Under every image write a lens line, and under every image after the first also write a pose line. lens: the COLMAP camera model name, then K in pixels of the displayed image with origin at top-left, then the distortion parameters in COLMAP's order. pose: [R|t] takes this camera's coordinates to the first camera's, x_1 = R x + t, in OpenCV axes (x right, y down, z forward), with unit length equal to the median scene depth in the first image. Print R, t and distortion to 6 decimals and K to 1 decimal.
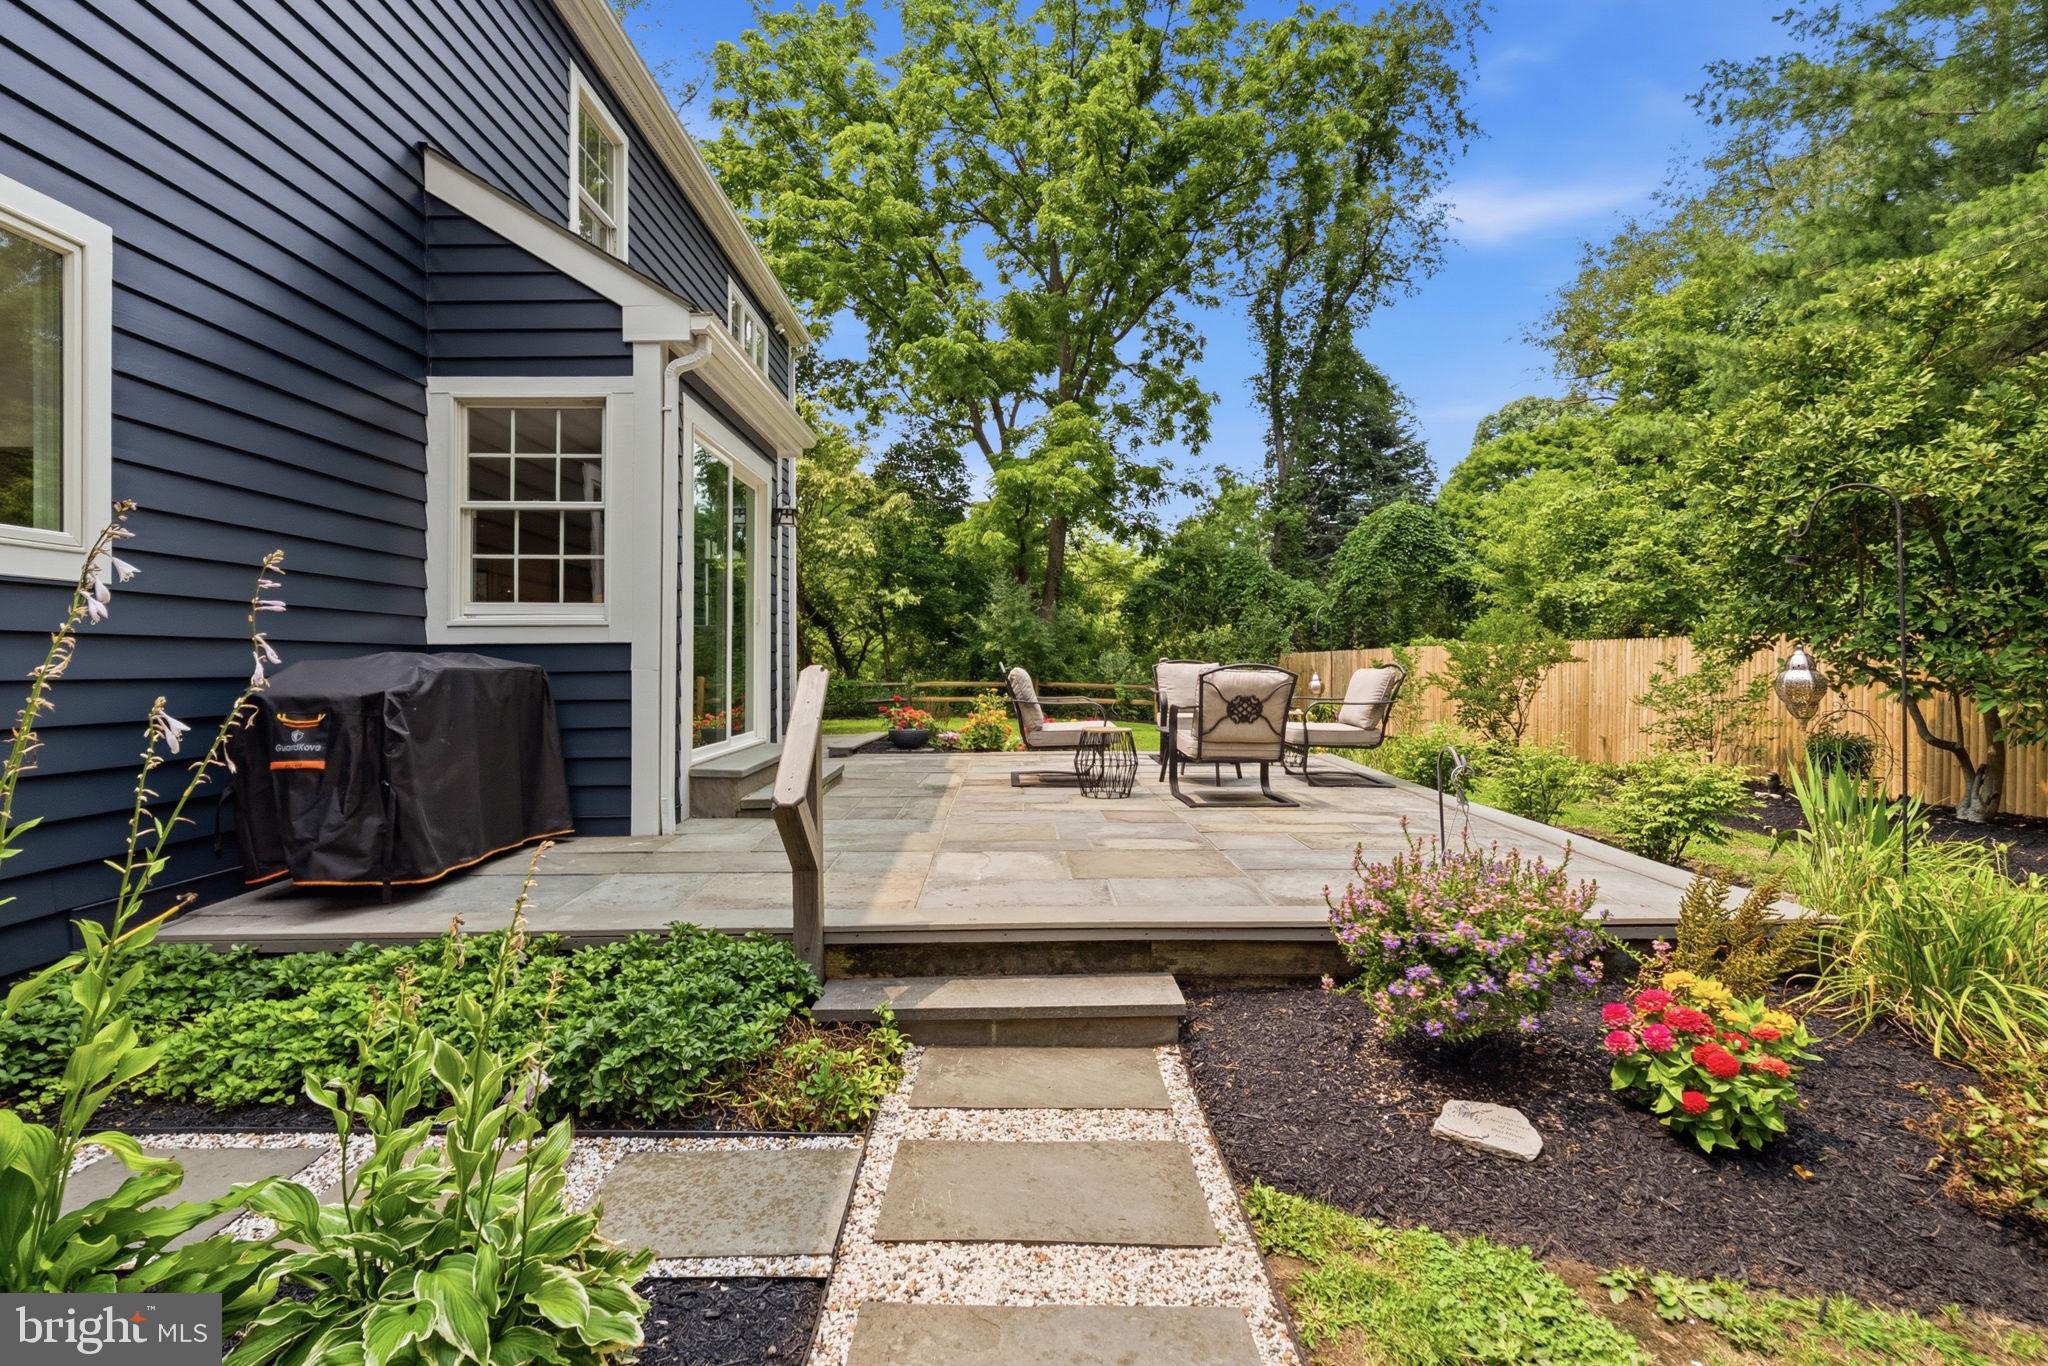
lens RADIAL K [[958.4, 0, 1023.3], [0, 958.4, 671.7], [0, 0, 1]] dist [-0.003348, 0.000086]
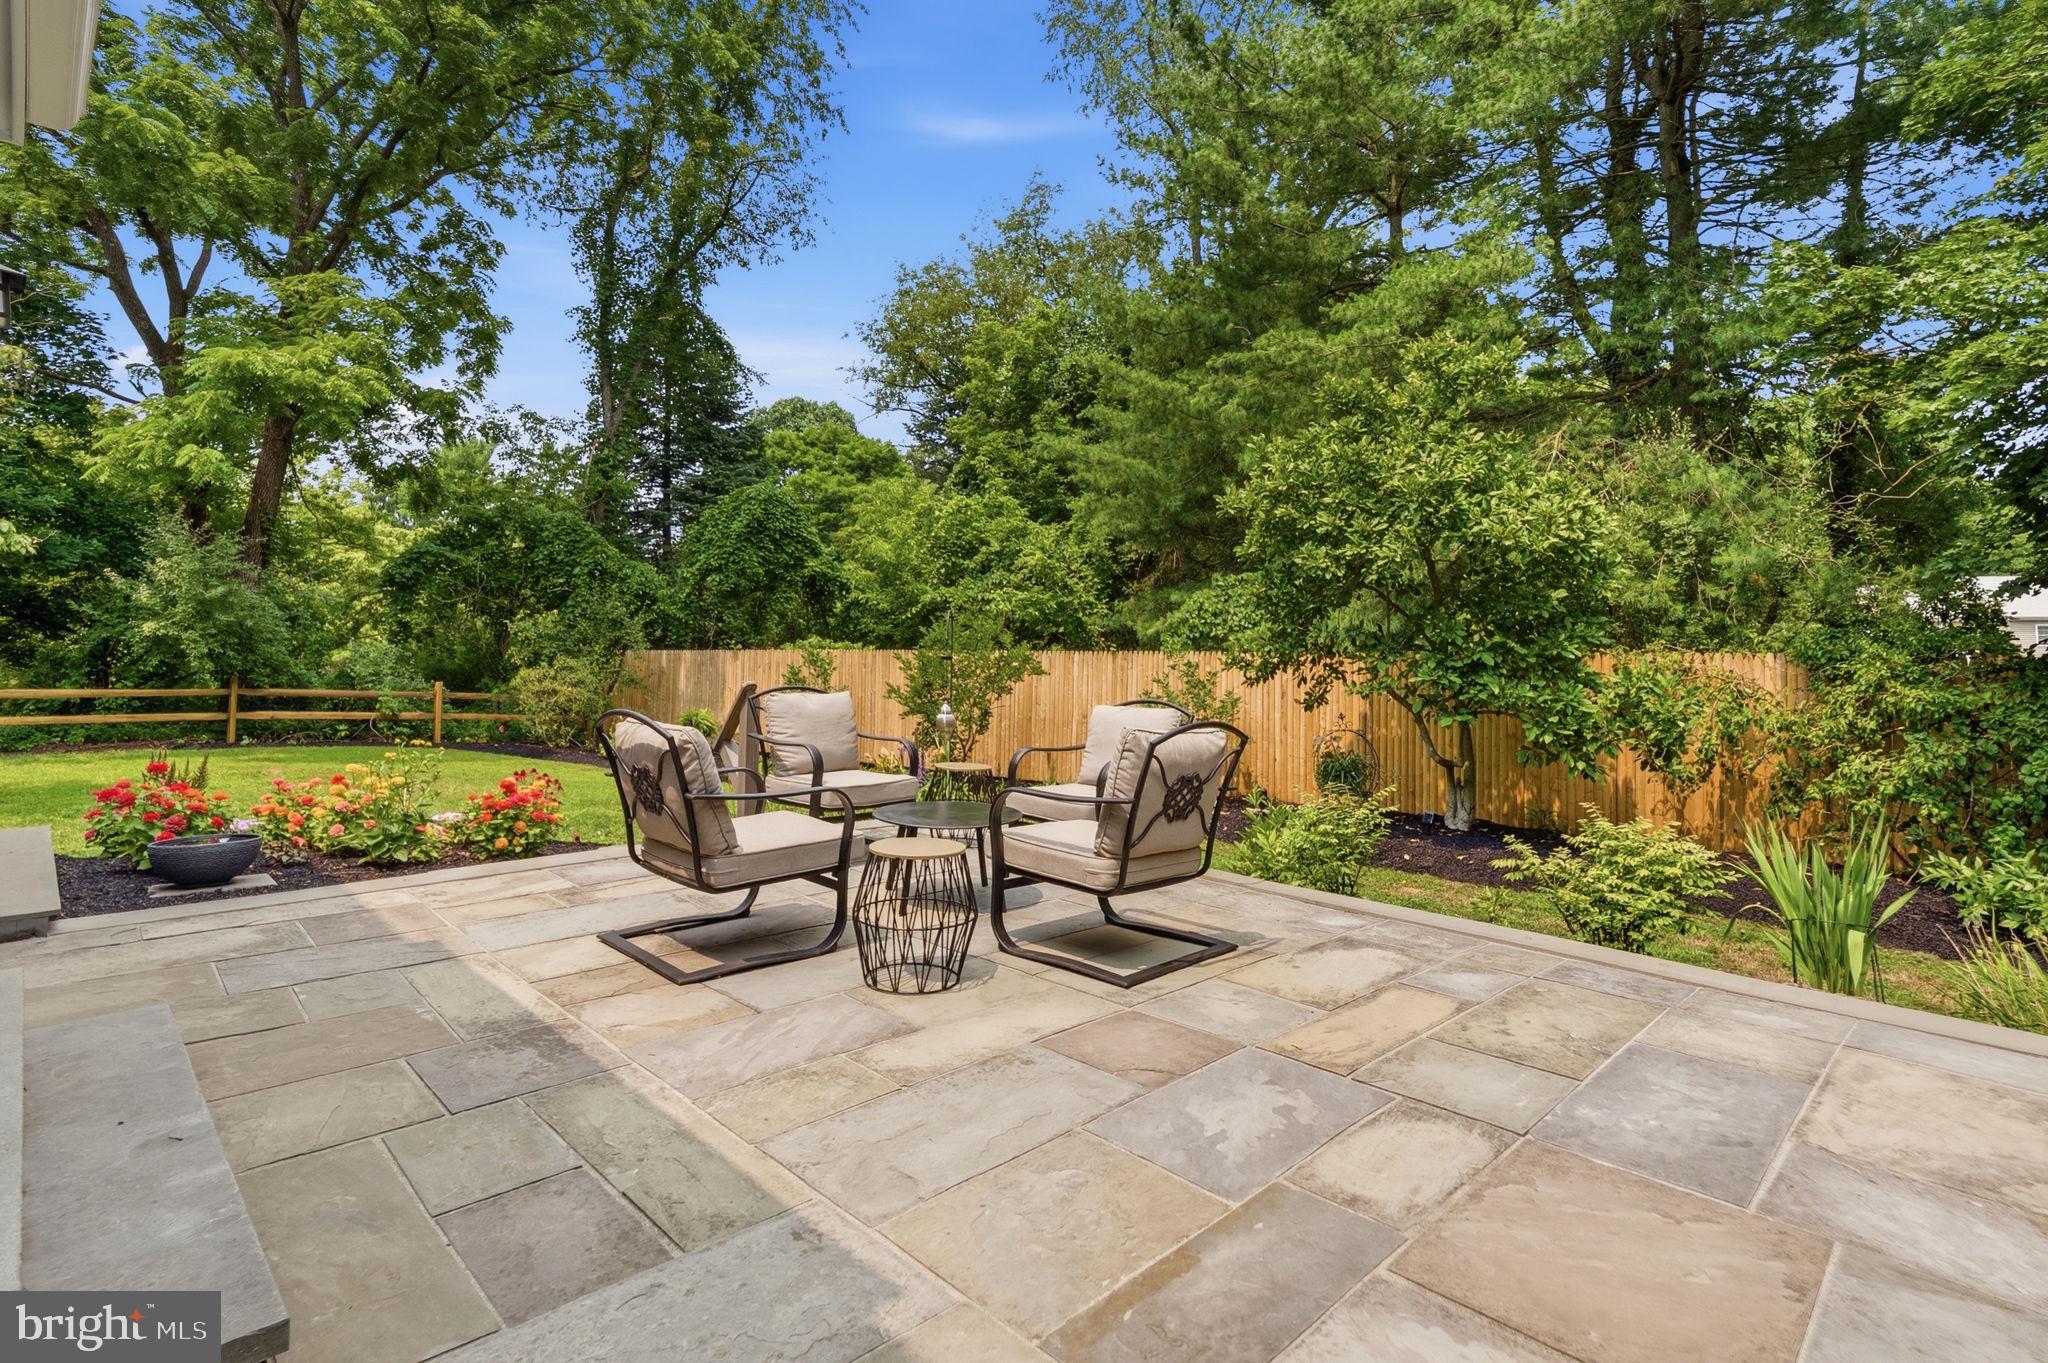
lens RADIAL K [[1014.8, 0, 1031.4], [0, 1014.8, 581.6], [0, 0, 1]] dist [-0.000915, 0.001258]
pose [[0.725795, 0.065069, 0.684826, -0.057418], [-0.010768, 0.996469, -0.083267, -0.008033], [-0.687826, 0.053060, 0.723933, 0.123035]]
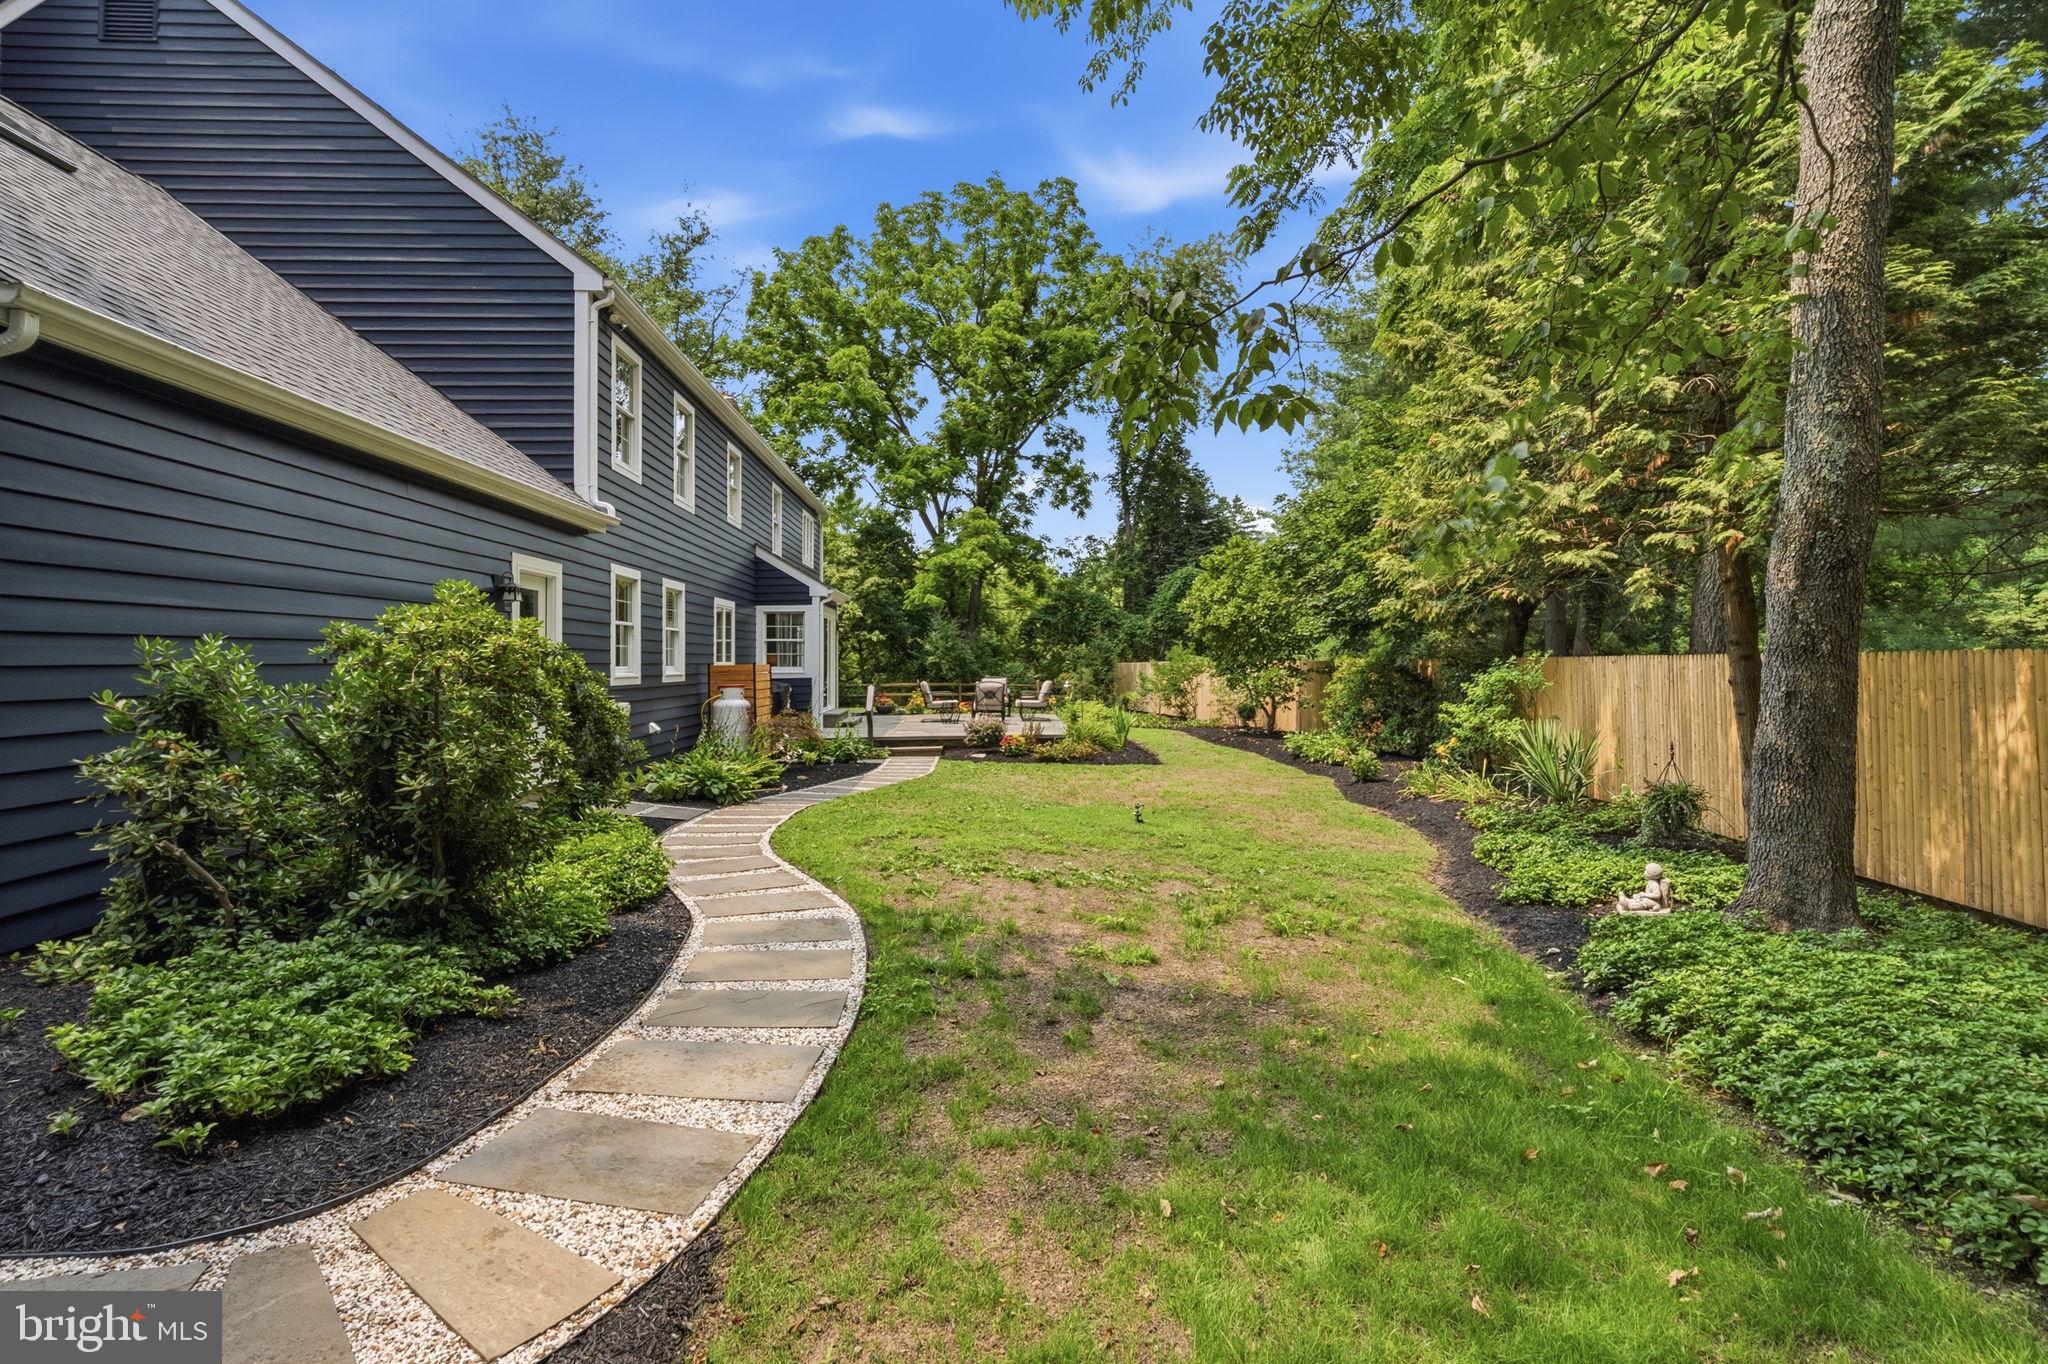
lens RADIAL K [[958.4, 0, 1022.6], [0, 958.4, 676.4], [0, 0, 1]] dist [-0.003348, 0.000086]
pose [[0.999103, -0.004995, 0.042050, 0.042550], [0.004544, 0.999931, 0.010796, -0.012933], [-0.042101, -0.010595, 0.999057, -0.479753]]
